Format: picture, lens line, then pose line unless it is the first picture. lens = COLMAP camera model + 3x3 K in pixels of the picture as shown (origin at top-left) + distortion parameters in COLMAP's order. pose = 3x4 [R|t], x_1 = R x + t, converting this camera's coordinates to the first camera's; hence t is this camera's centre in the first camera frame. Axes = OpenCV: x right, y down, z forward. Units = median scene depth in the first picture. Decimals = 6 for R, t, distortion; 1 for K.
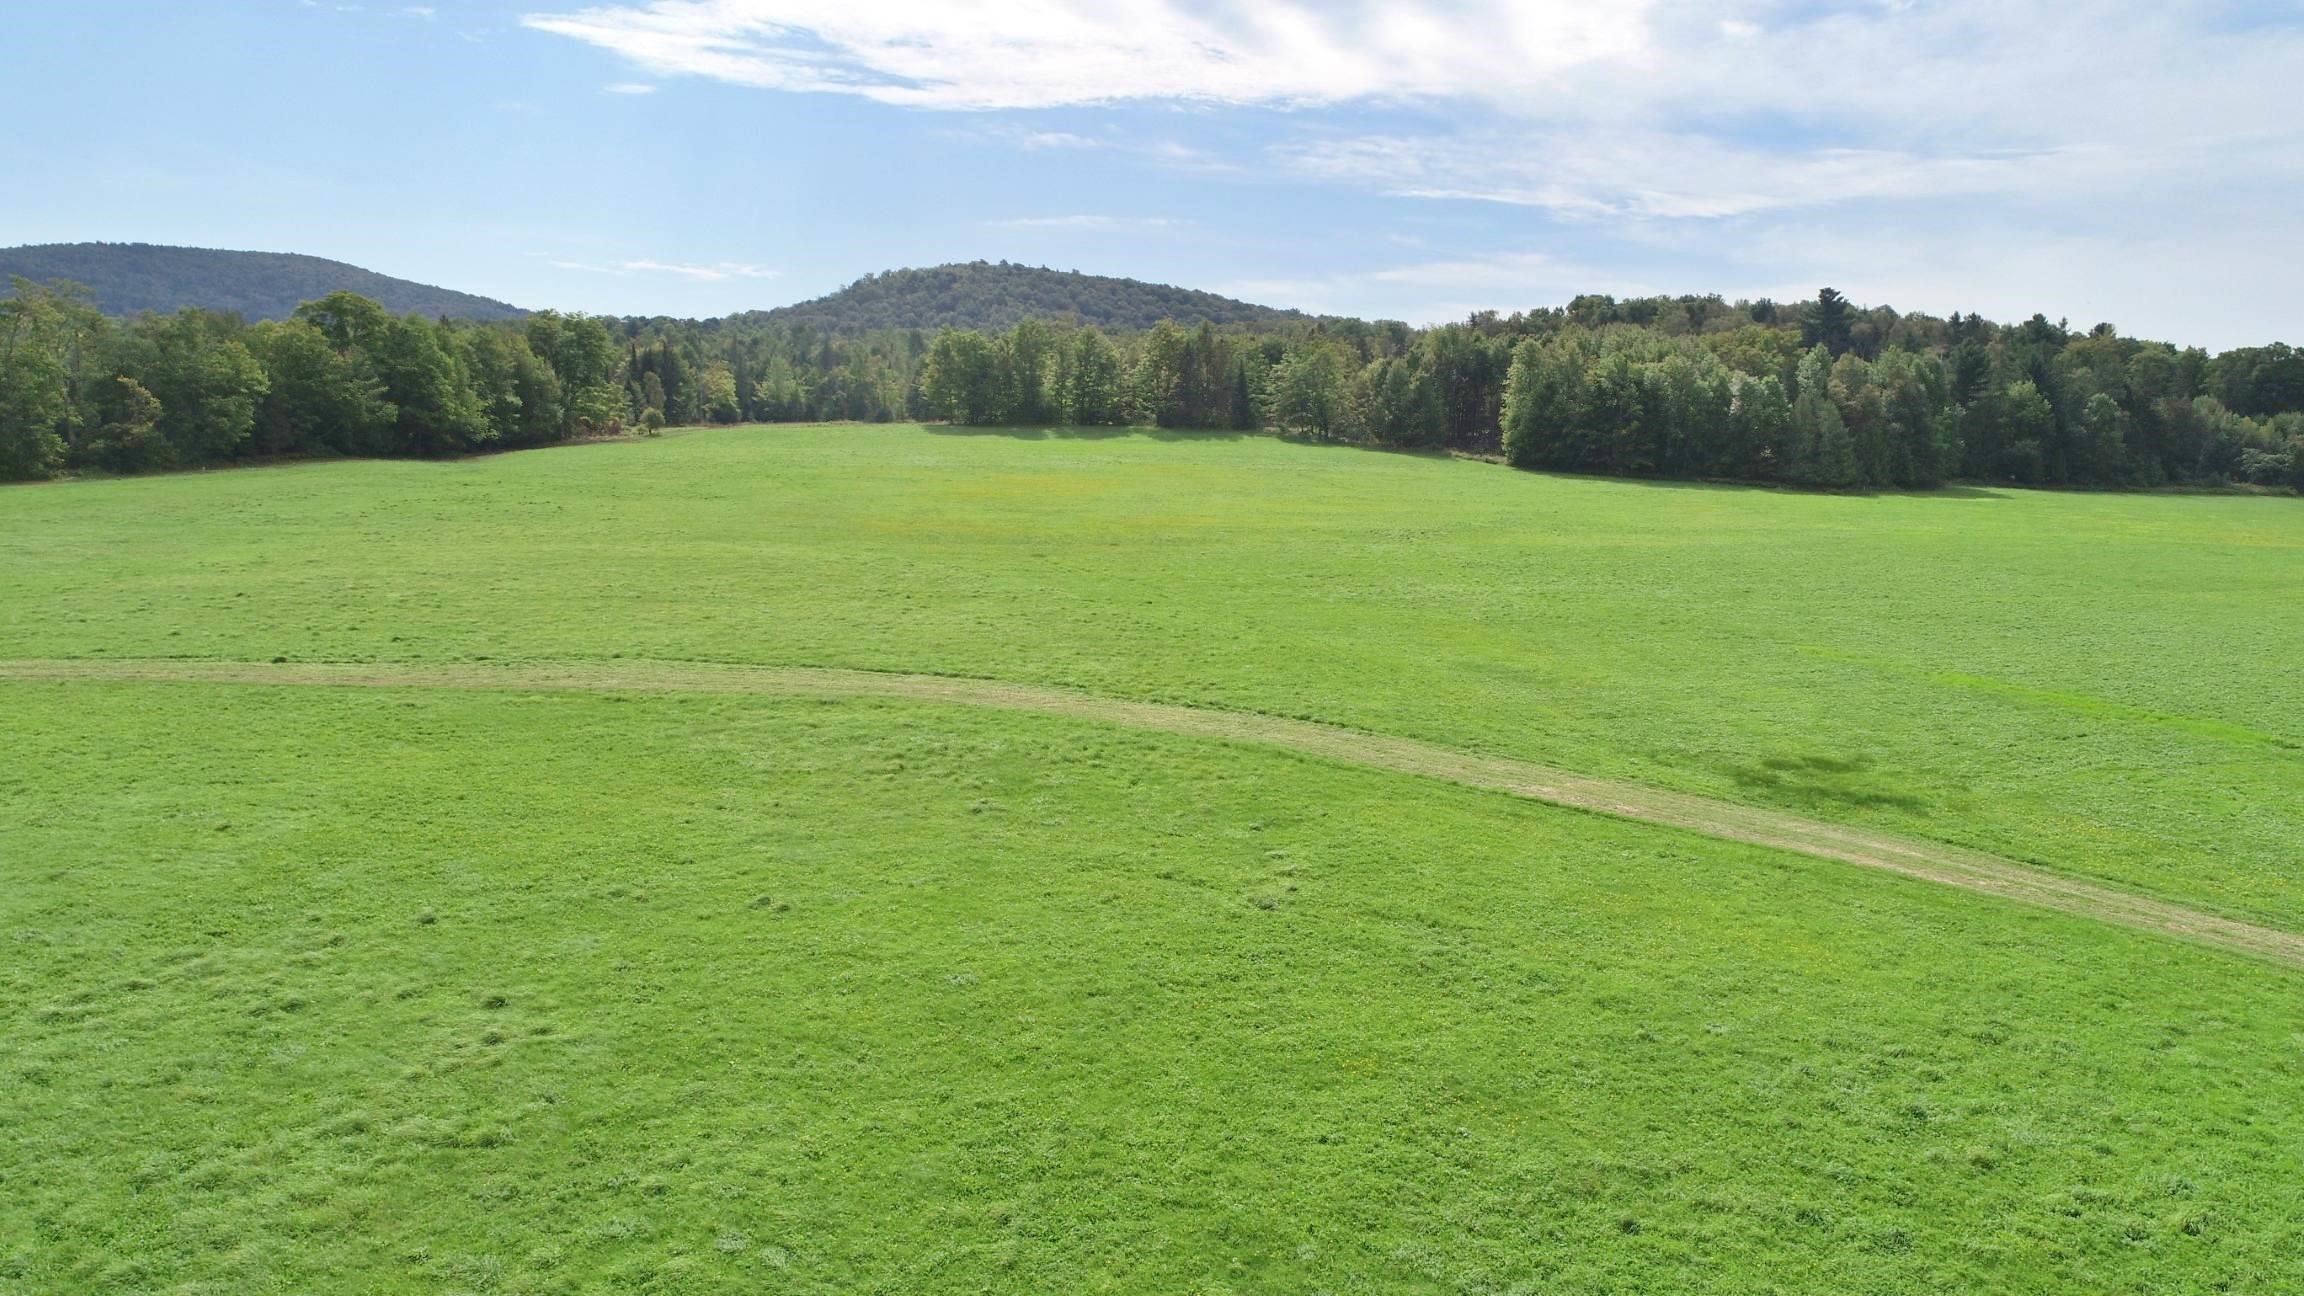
lens RADIAL K [[1543.4, 0, 1186.6], [0, 1543.4, 653.2], [0, 0, 1]] dist [-0.004324, 0.000644]
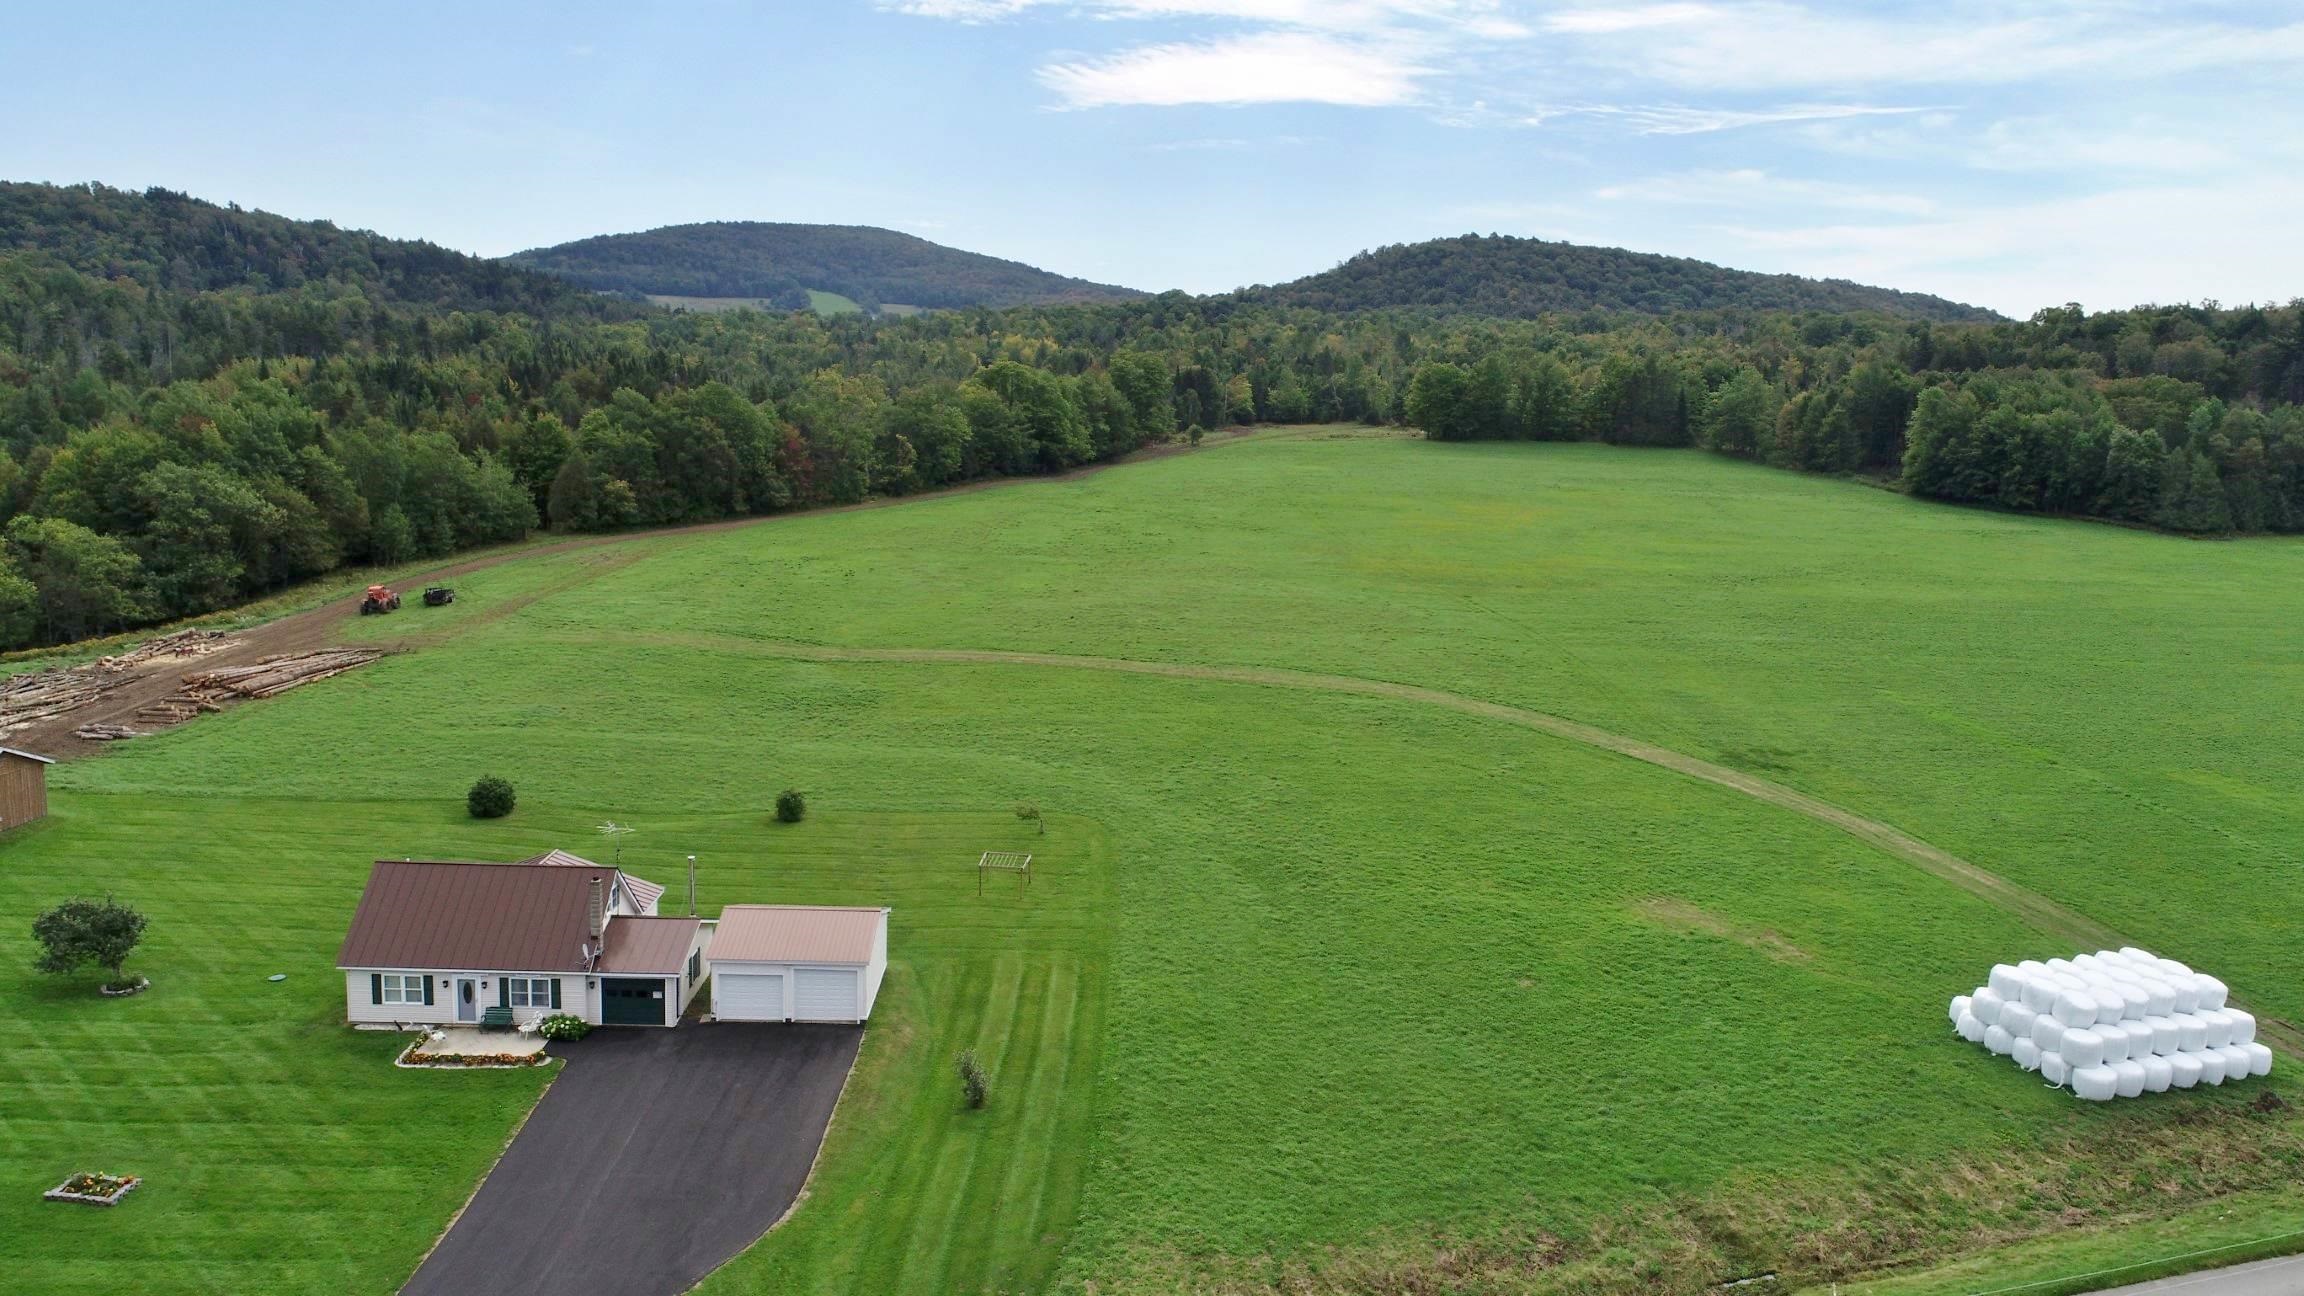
lens RADIAL K [[1543.4, 0, 1133.5], [0, 1543.4, 645.9], [0, 0, 1]] dist [-0.004324, 0.000644]
pose [[0.942366, 0.057777, -0.329557, 0.048644], [-0.048068, 0.998138, 0.037541, -0.023836], [0.331112, -0.019537, 0.943389, -0.282751]]
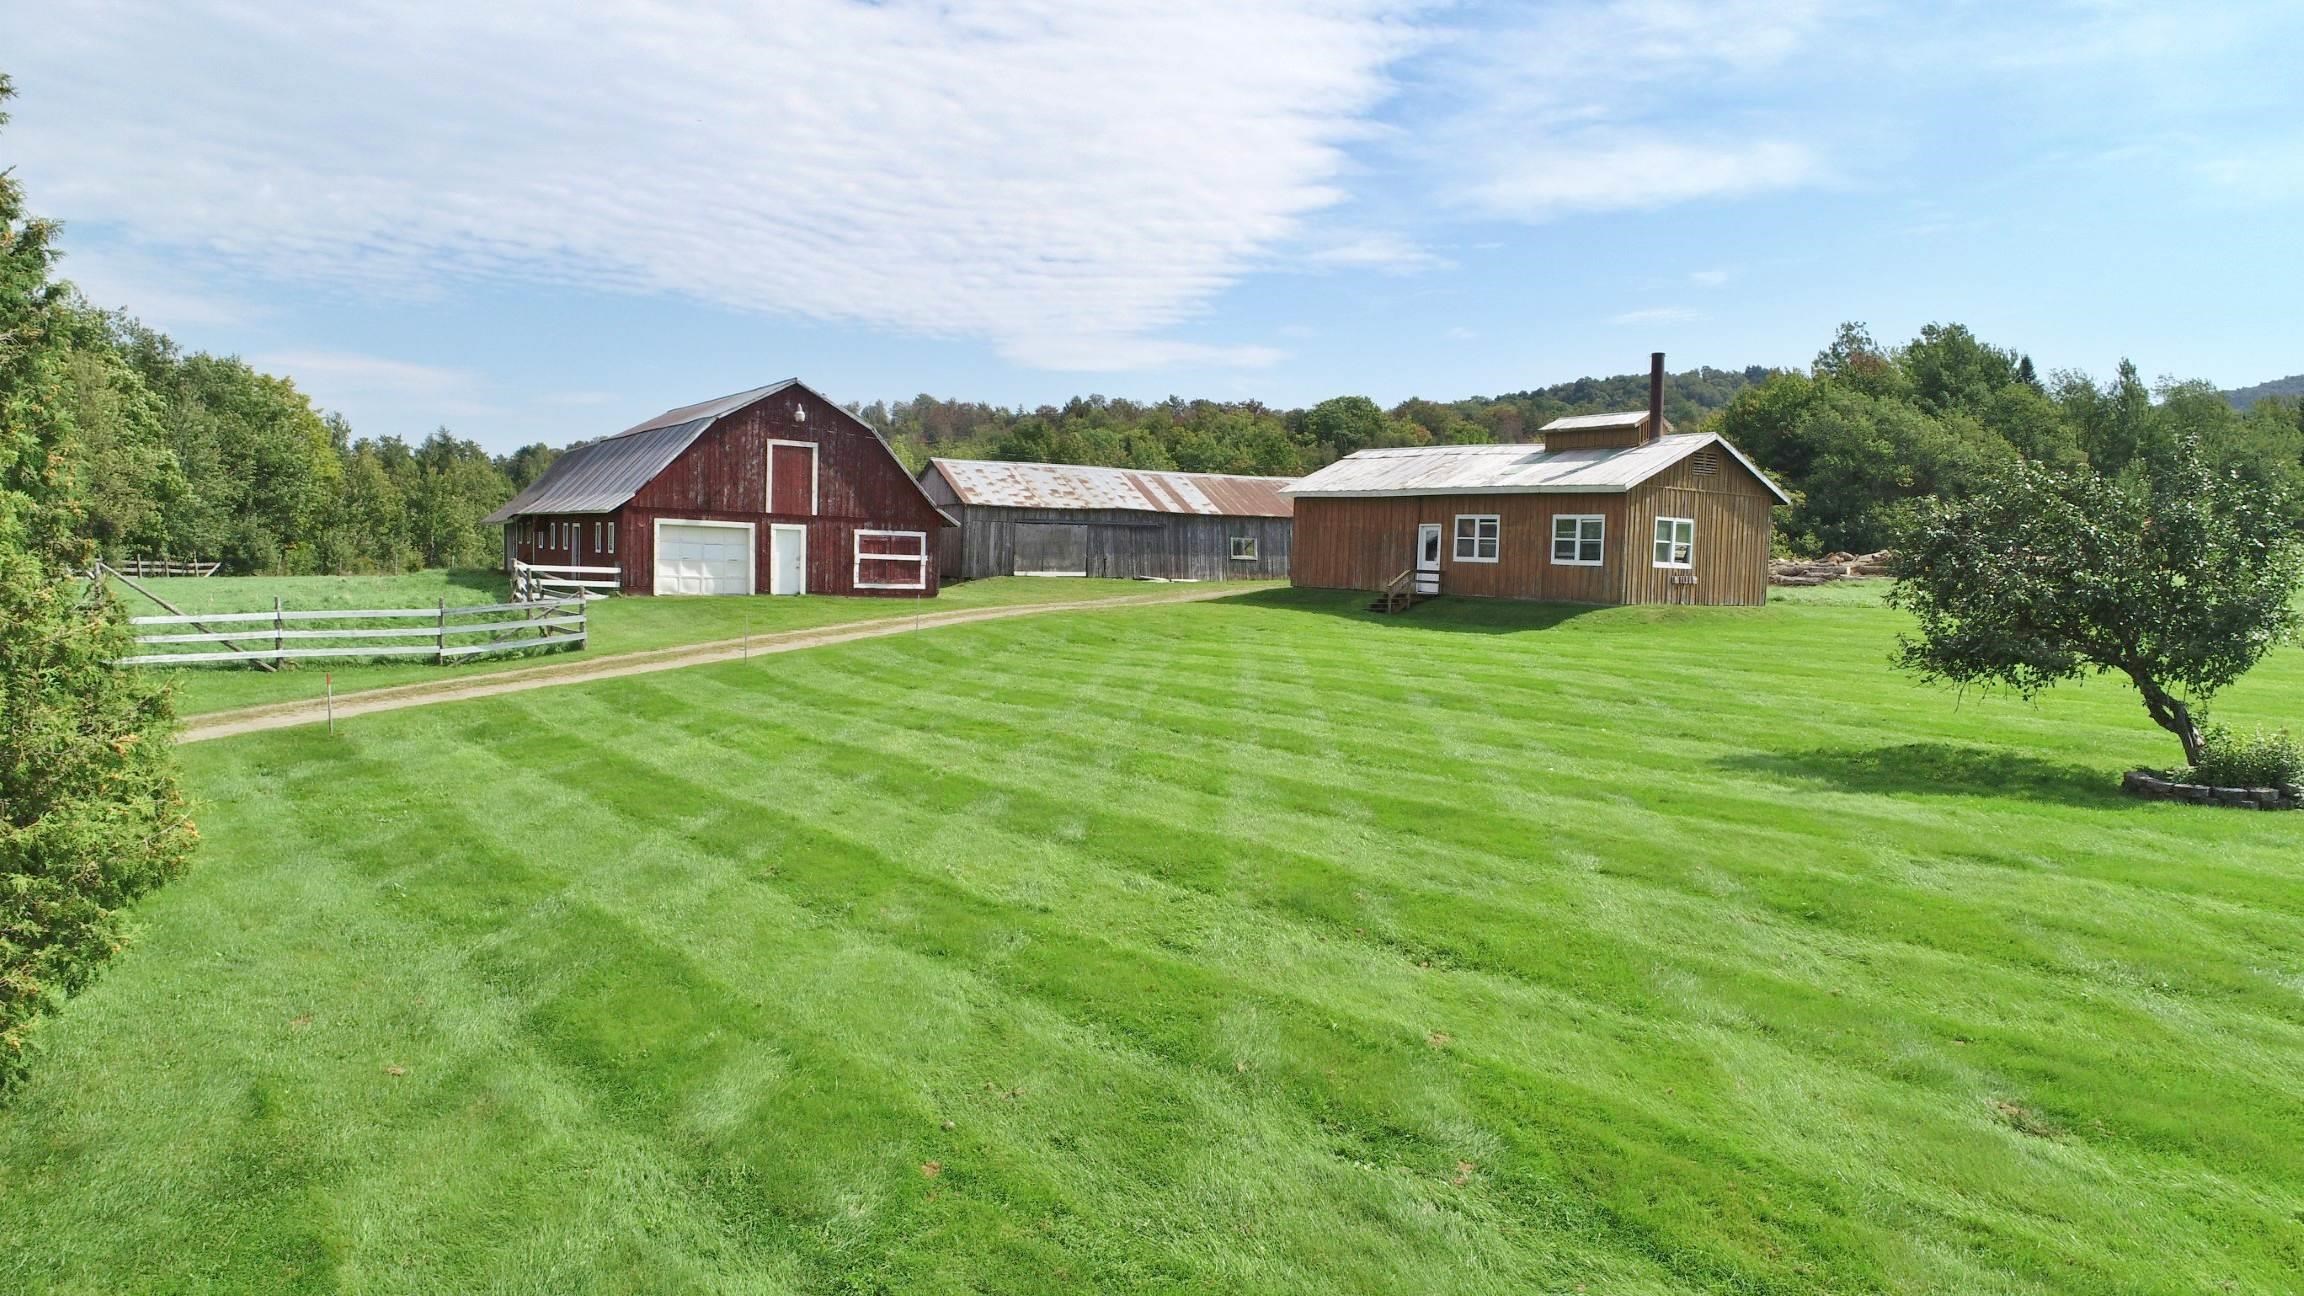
lens RADIAL K [[1543.4, 0, 1159.3], [0, 1543.4, 650.7], [0, 0, 1]] dist [-0.004324, 0.000644]
pose [[0.314640, 0.045534, -0.948118, -0.147599], [-0.125309, 0.992099, 0.006061, 0.051620], [0.940903, 0.116901, 0.317860, -0.158811]]
